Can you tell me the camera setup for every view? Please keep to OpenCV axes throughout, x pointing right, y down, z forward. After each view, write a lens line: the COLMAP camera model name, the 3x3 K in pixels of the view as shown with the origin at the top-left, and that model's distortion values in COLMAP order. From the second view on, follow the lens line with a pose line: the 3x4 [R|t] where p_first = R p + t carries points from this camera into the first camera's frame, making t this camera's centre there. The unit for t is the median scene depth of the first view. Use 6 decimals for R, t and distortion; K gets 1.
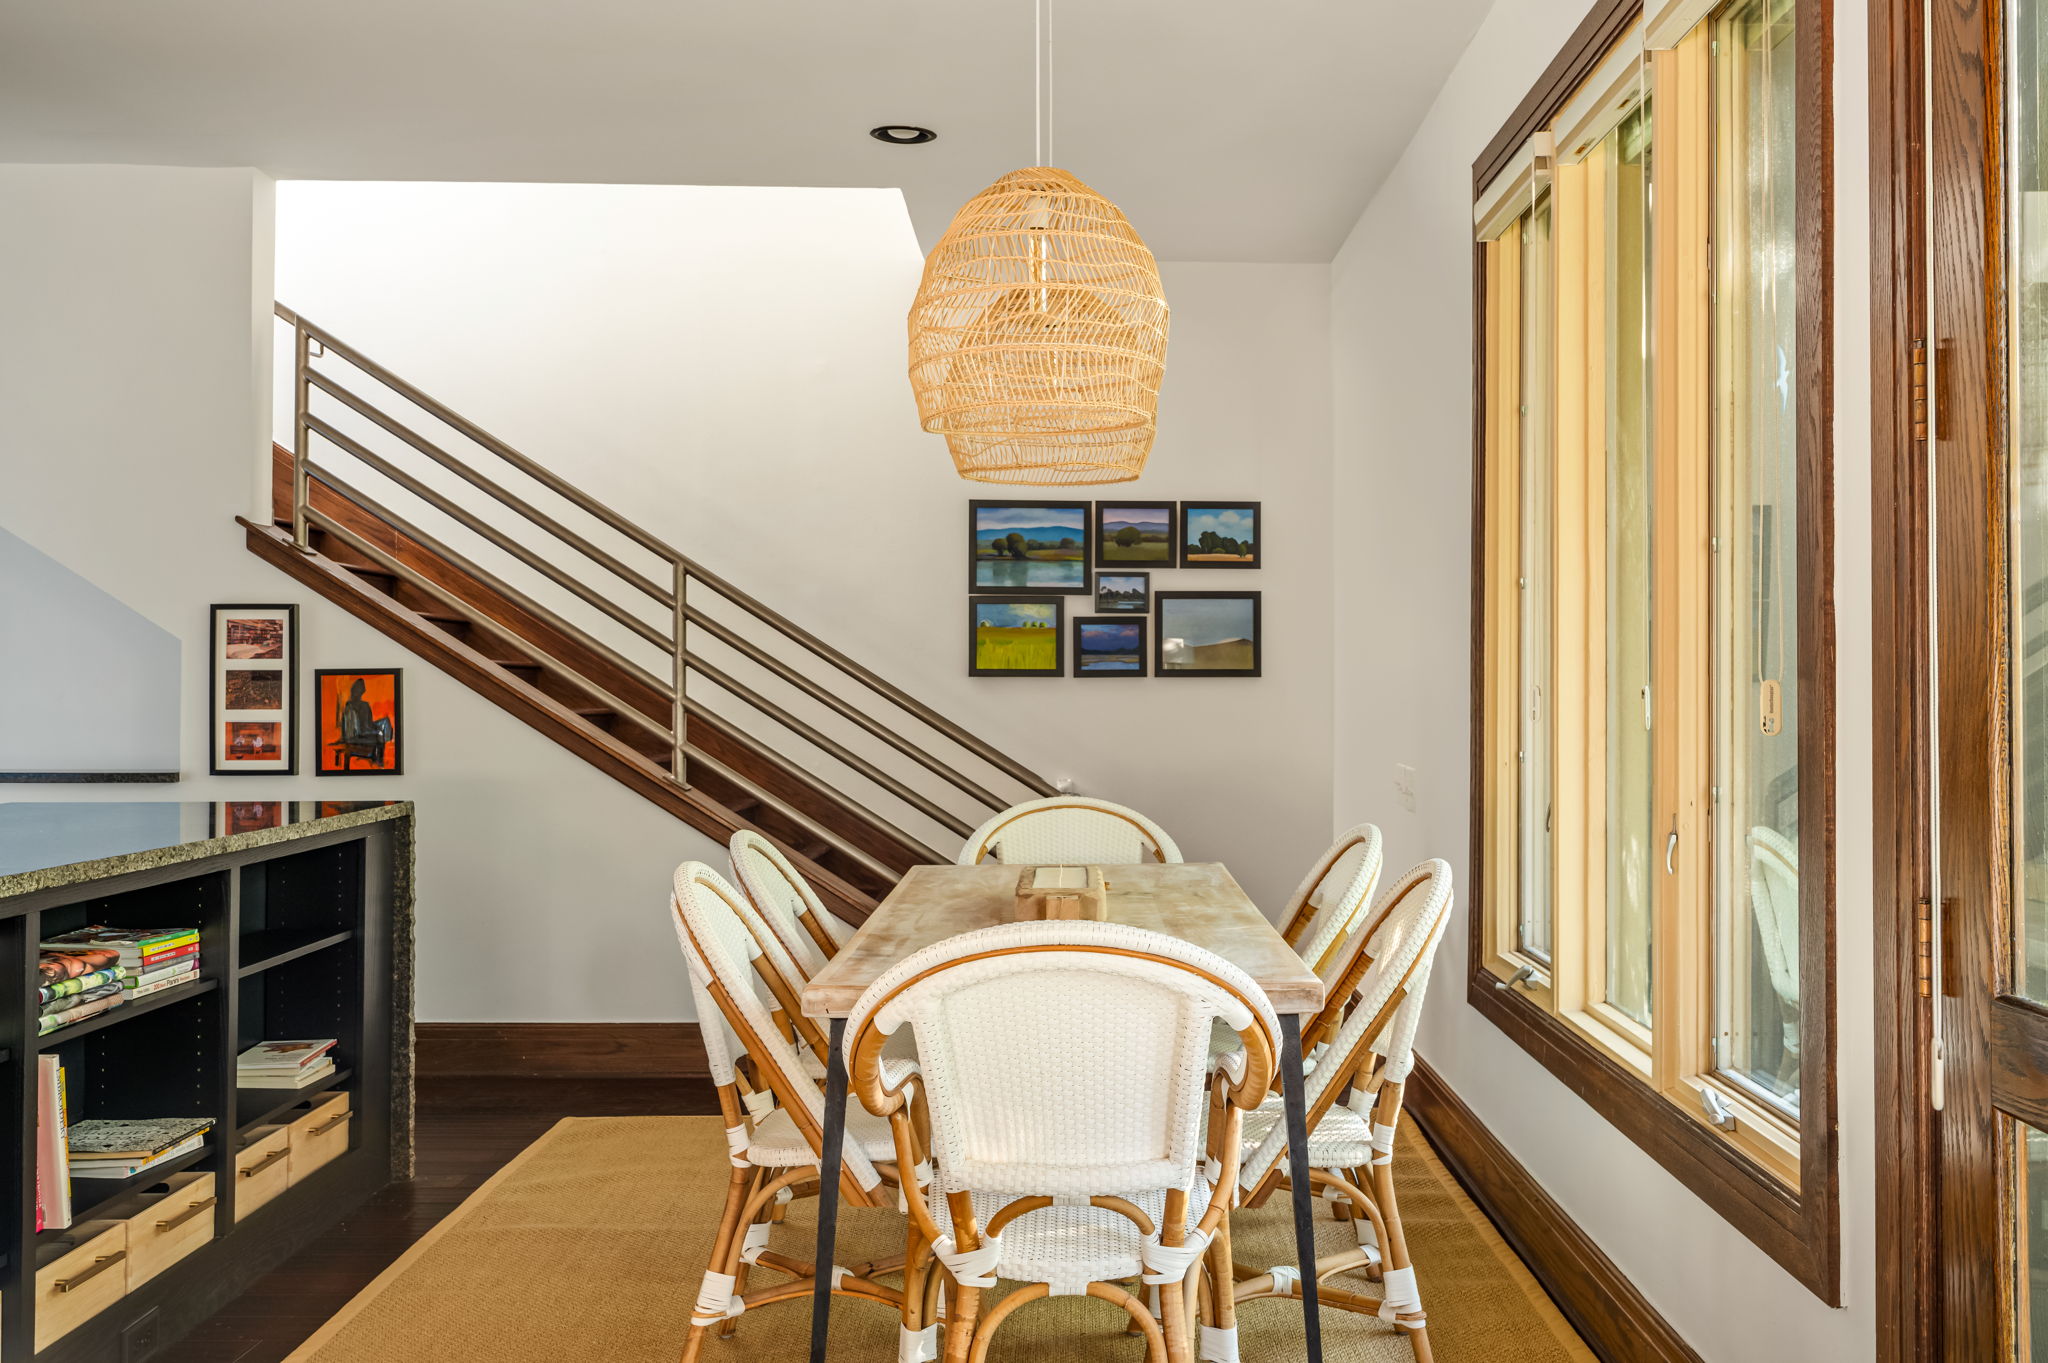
lens RADIAL K [[1845.4, 0, 1116.3], [0, 1845.4, 645.0], [0, 0, 1]] dist [0.016786, 0.002513]
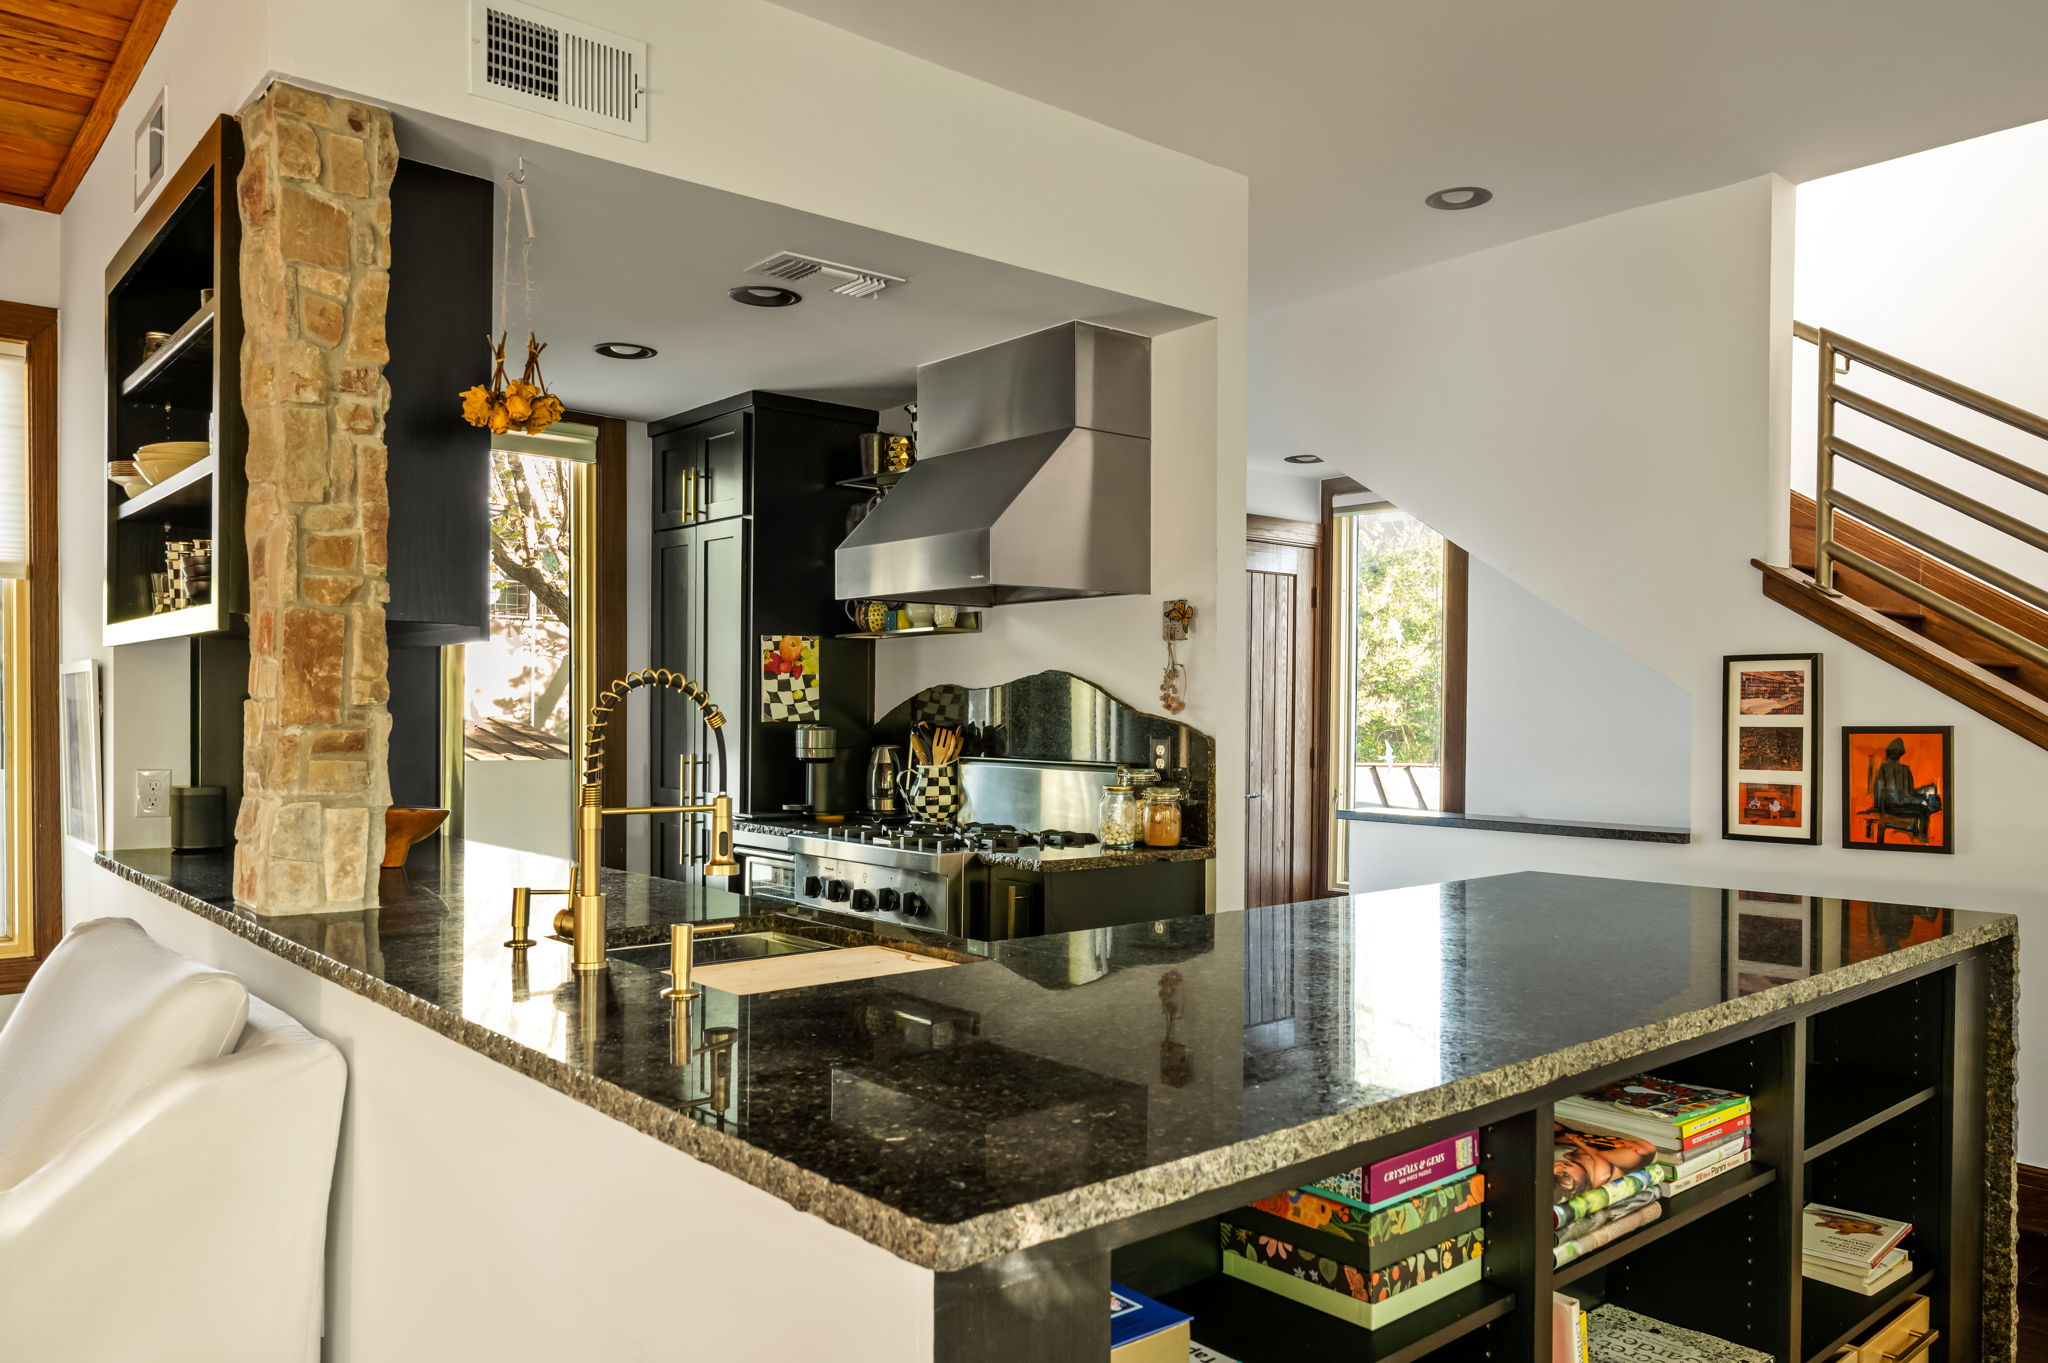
lens RADIAL K [[1452.8, 0, 1024.2], [0, 1452.8, 750.3], [0, 0, 1]] dist [-0.007754, 0.005407]
pose [[0.637741, 0.020360, -0.769981, -0.149096], [0.013660, 0.999194, 0.037735, -0.006996], [0.770129, -0.034583, 0.636950, 0.259511]]
